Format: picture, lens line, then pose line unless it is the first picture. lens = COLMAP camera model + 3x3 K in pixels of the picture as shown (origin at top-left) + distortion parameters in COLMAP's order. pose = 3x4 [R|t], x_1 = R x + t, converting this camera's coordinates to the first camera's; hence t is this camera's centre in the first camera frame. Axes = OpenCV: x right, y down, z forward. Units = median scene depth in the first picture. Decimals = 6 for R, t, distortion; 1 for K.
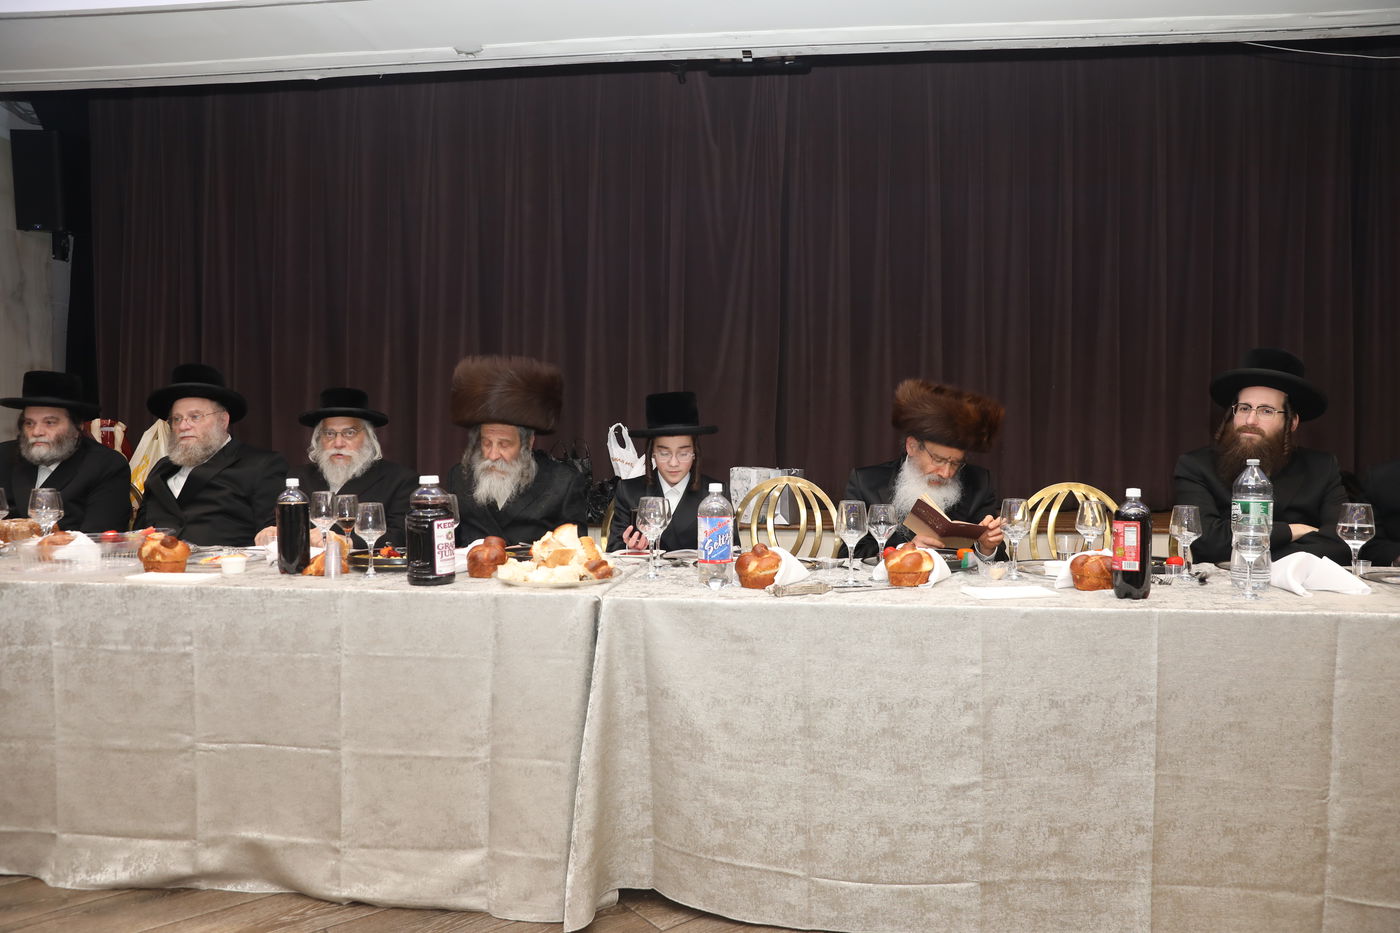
lens RADIAL K [[978.8, 0, 700.0], [0, 978.8, 466.5], [0, 0, 1]] dist [-0.069664, 0.073286]
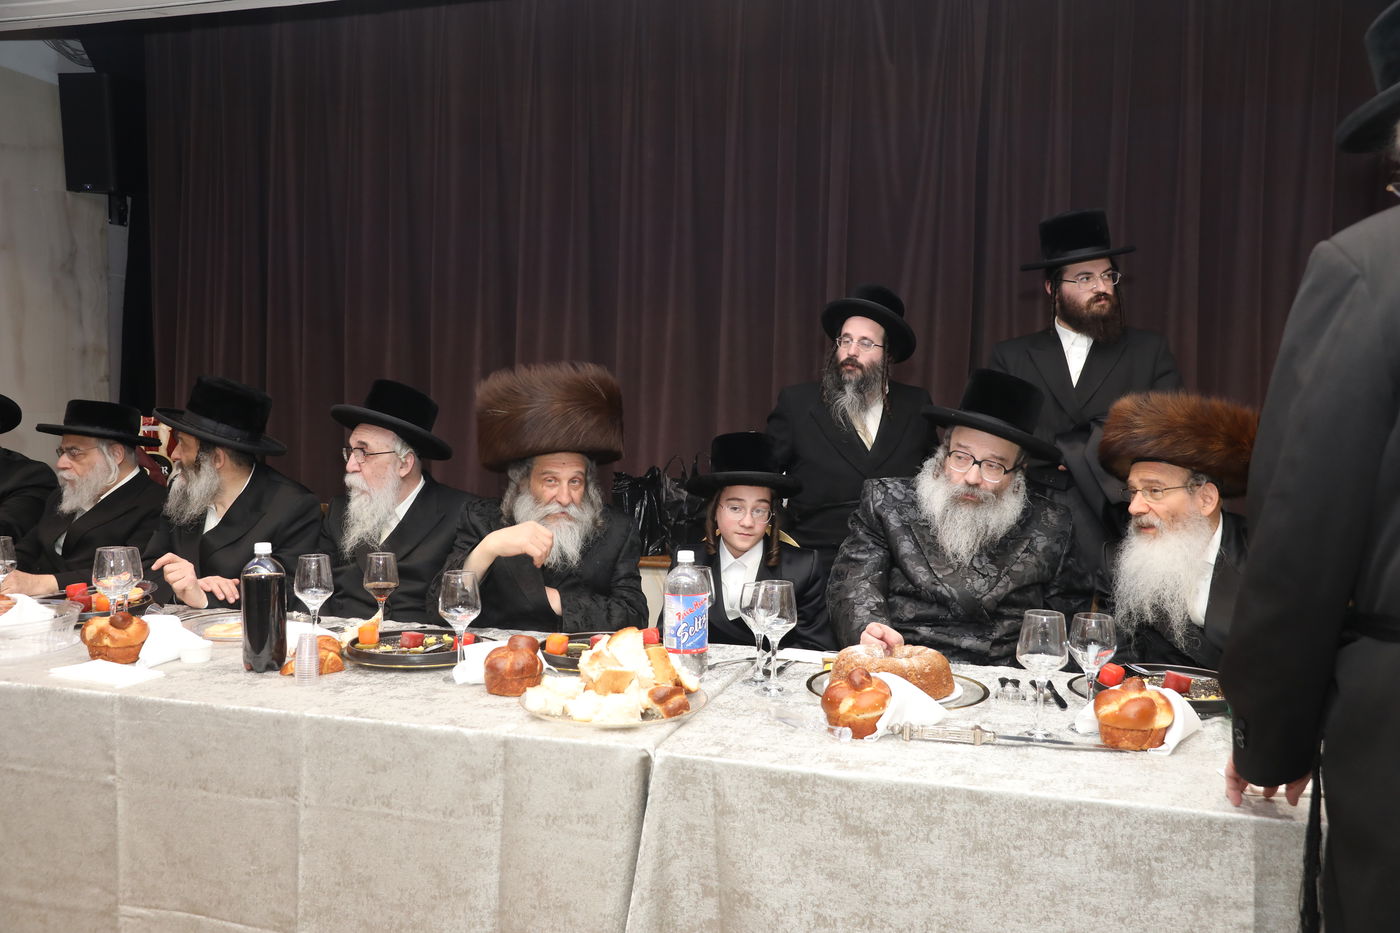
lens RADIAL K [[1137.5, 0, 707.4], [0, 1137.5, 473.9], [0, 0, 1]] dist [-0.002962, 0.009077]
pose [[0.987062, 0.020433, -0.159033, 0.049127], [-0.016703, 0.999554, 0.024756, -0.066974], [0.159468, -0.021779, 0.986963, 0.202614]]
